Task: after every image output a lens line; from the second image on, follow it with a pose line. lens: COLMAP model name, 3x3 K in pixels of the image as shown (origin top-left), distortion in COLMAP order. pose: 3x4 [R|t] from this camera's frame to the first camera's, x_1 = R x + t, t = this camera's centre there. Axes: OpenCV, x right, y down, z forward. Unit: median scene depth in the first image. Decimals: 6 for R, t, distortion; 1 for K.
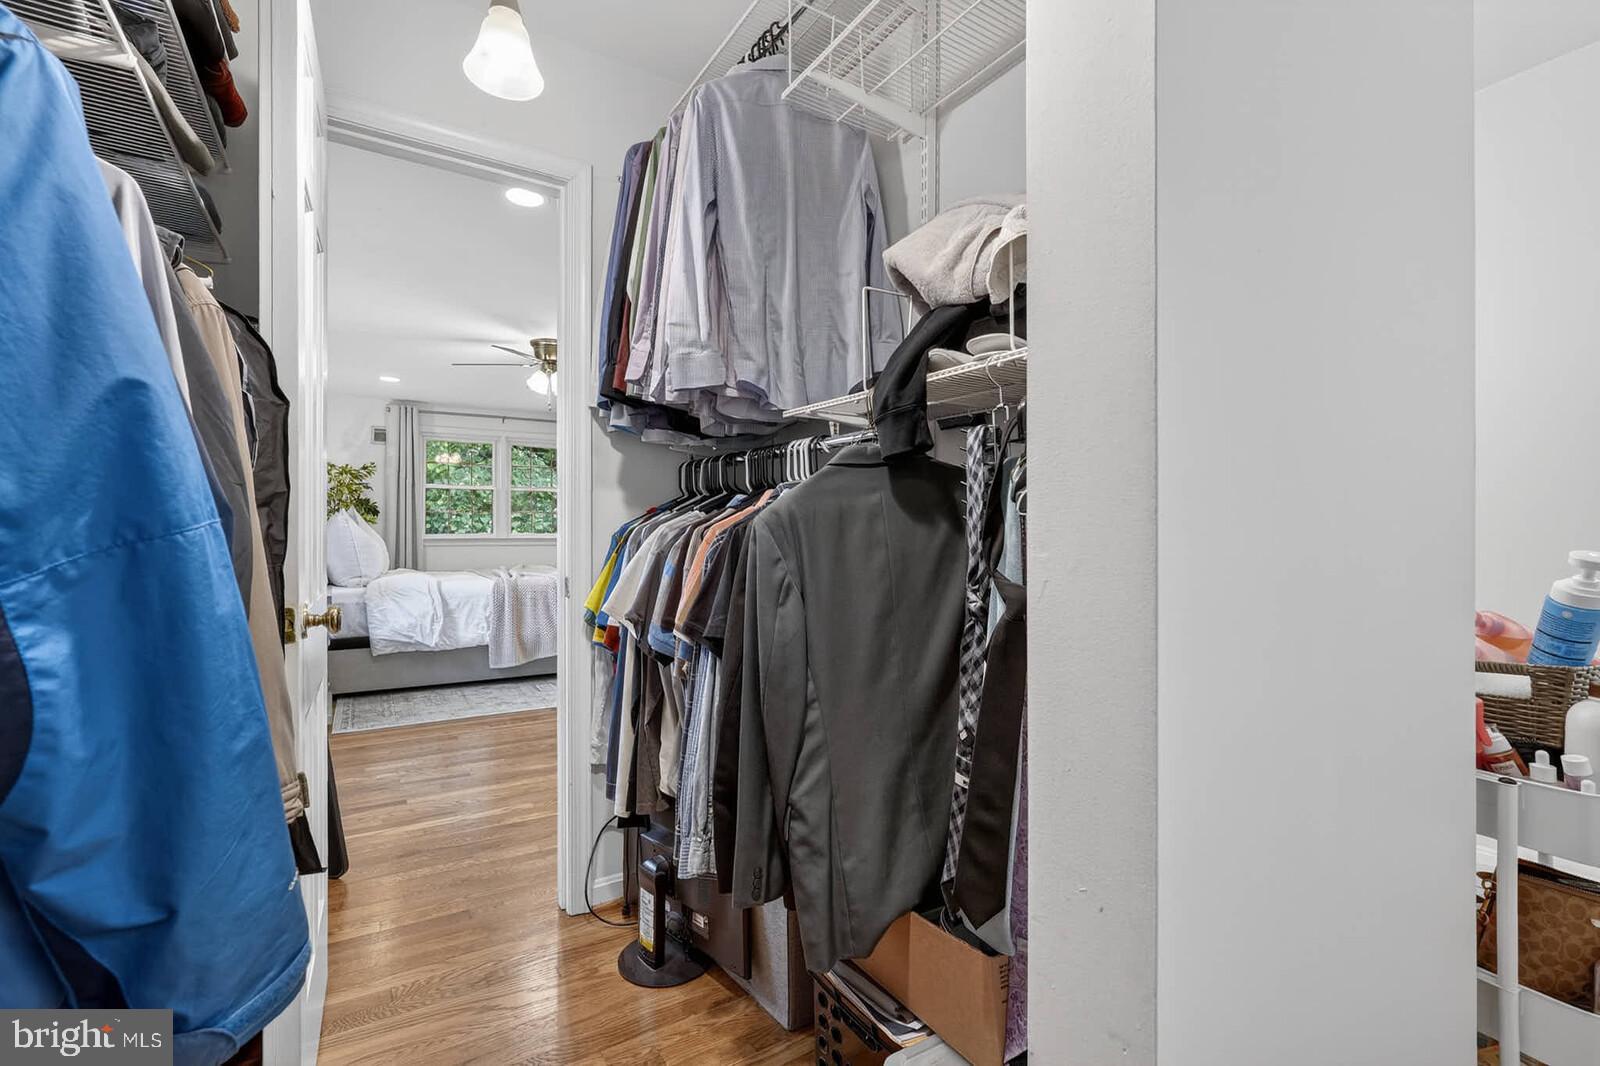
lens RADIAL K [[719.5, 0, 791.4], [0, 719.5, 533.9], [0, 0, 1]] dist [-0.001264, 0.000081]
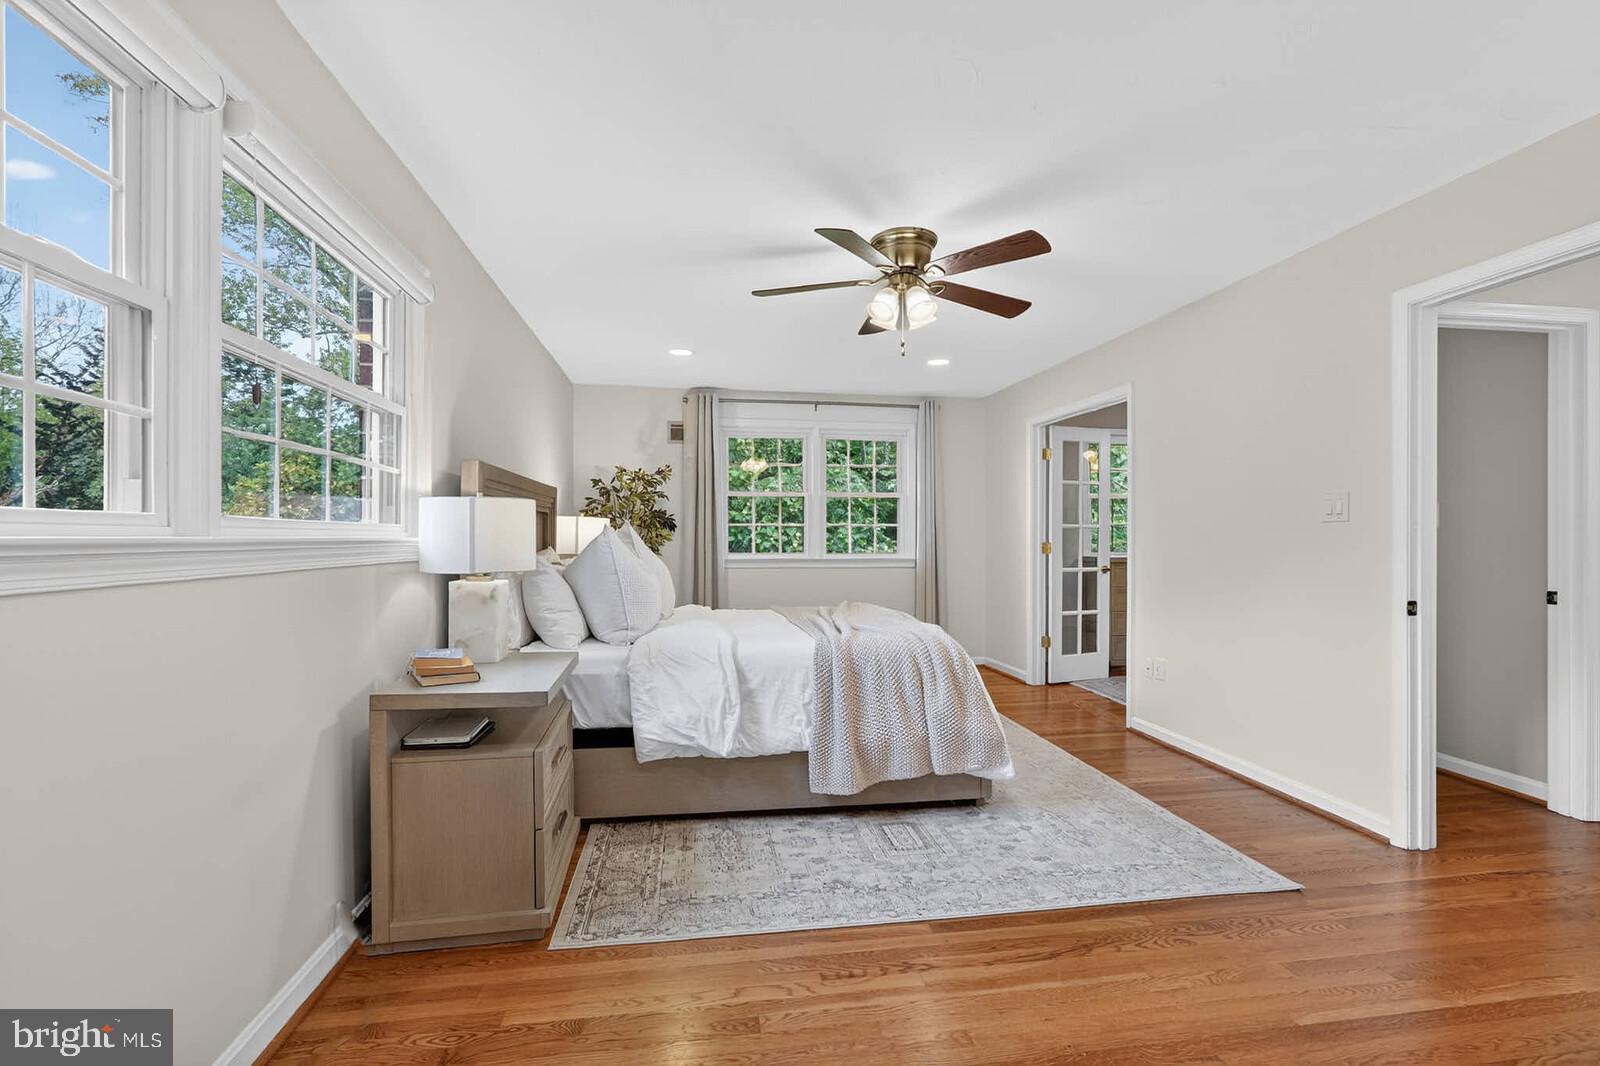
lens RADIAL K [[719.5, 0, 805.2], [0, 719.5, 538.5], [0, 0, 1]] dist [-0.001264, 0.000081]
pose [[0.929420, -0.001753, -0.369020, -0.143305], [0.000674, 0.999995, -0.003055, -0.014441], [0.369024, 0.002590, 0.929416, 0.313103]]
